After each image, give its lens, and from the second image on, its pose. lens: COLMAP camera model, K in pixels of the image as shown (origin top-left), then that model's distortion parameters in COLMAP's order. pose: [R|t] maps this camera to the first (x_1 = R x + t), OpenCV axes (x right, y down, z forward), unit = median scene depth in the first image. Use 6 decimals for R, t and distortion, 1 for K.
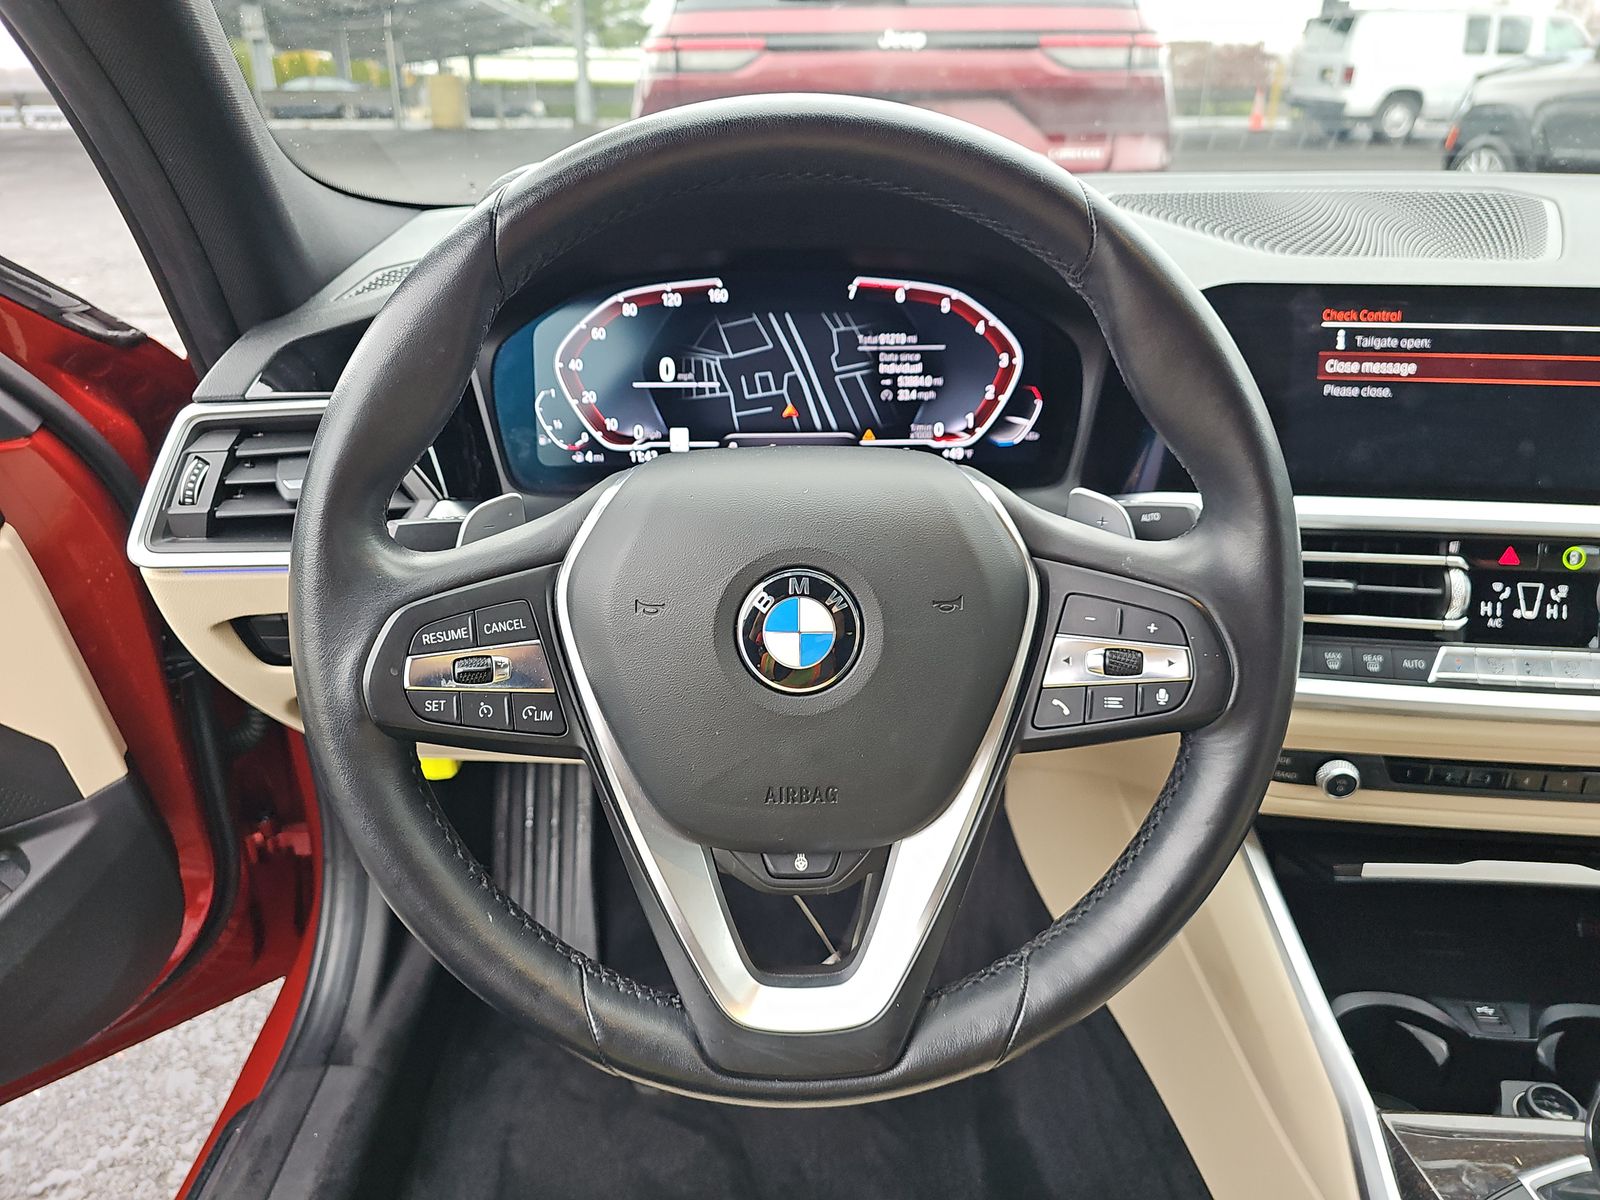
lens RADIAL K [[1064.2, 0, 767.2], [0, 1064.2, 593.8], [0, 0, 1]] dist [0.036256, -0.044769]
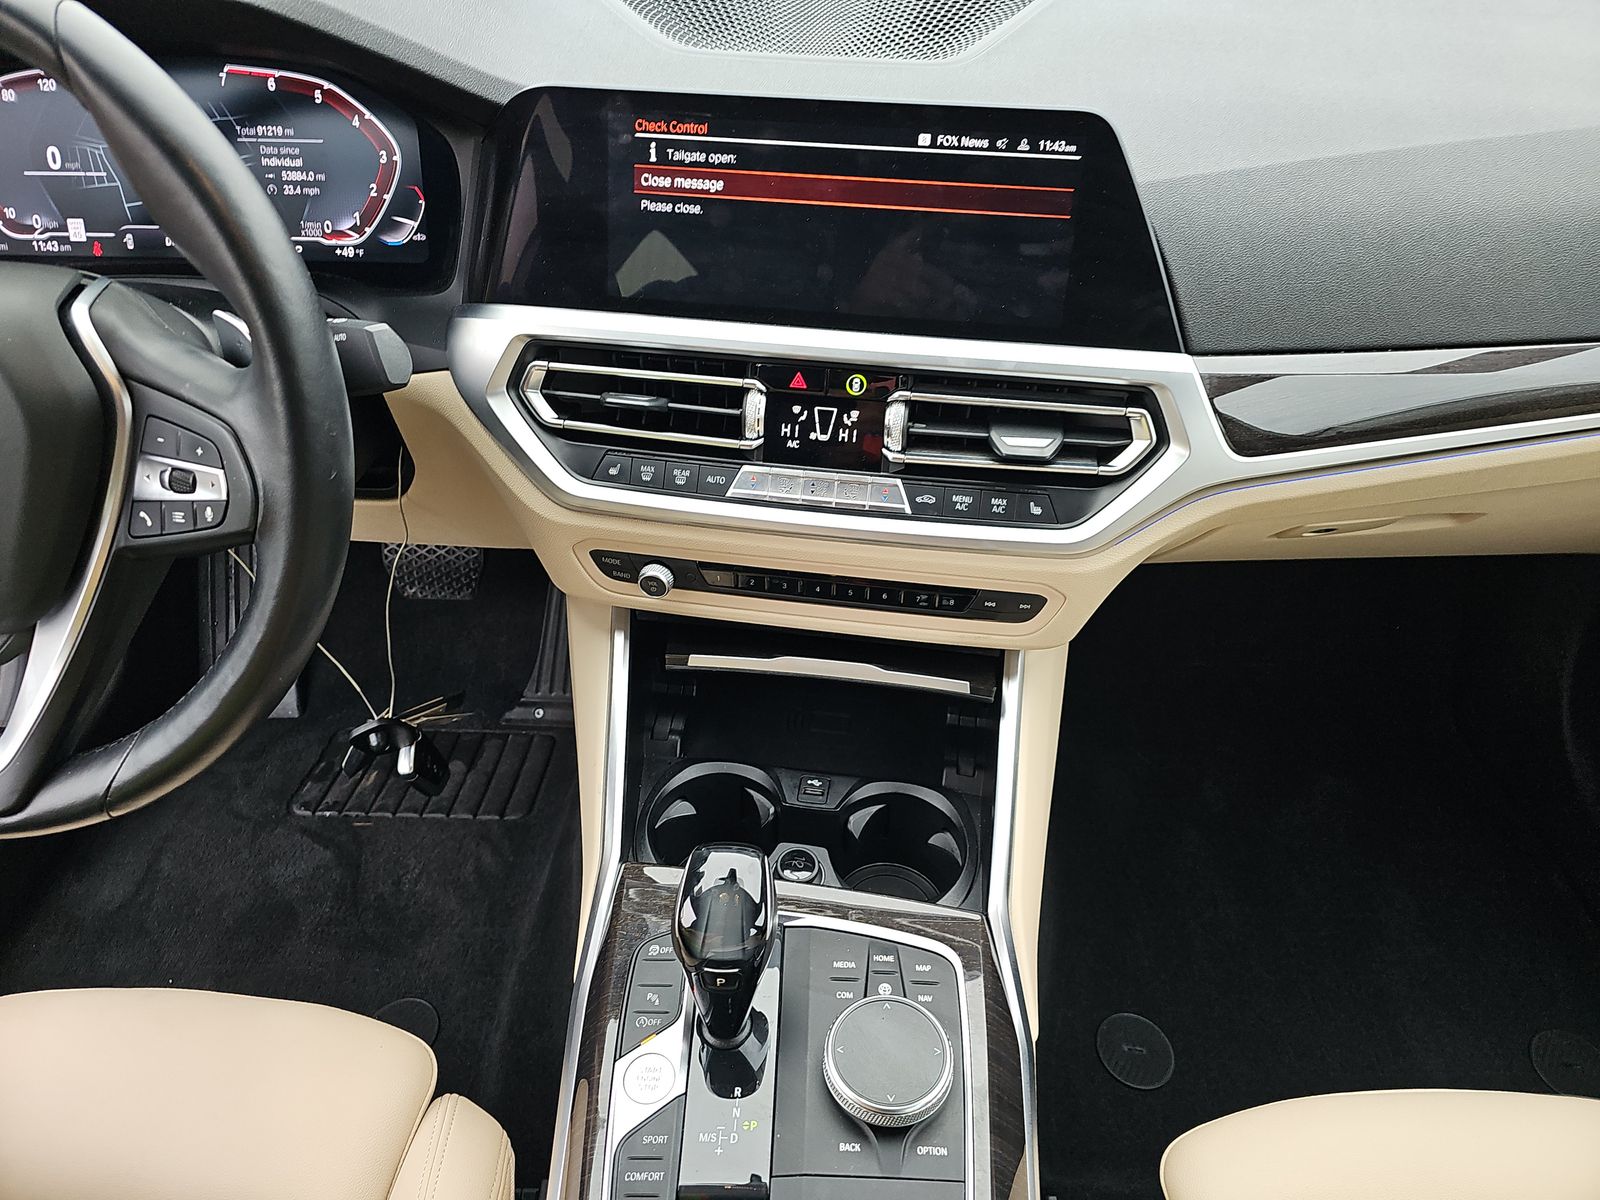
lens RADIAL K [[1064.2, 0, 767.2], [0, 1064.2, 593.8], [0, 0, 1]] dist [0.036256, -0.044769]
pose [[0.998425, 0.042613, -0.036505, 0.637563], [-0.033087, 0.972547, 0.230341, -0.064140], [0.045318, -0.228771, 0.972425, -0.052792]]
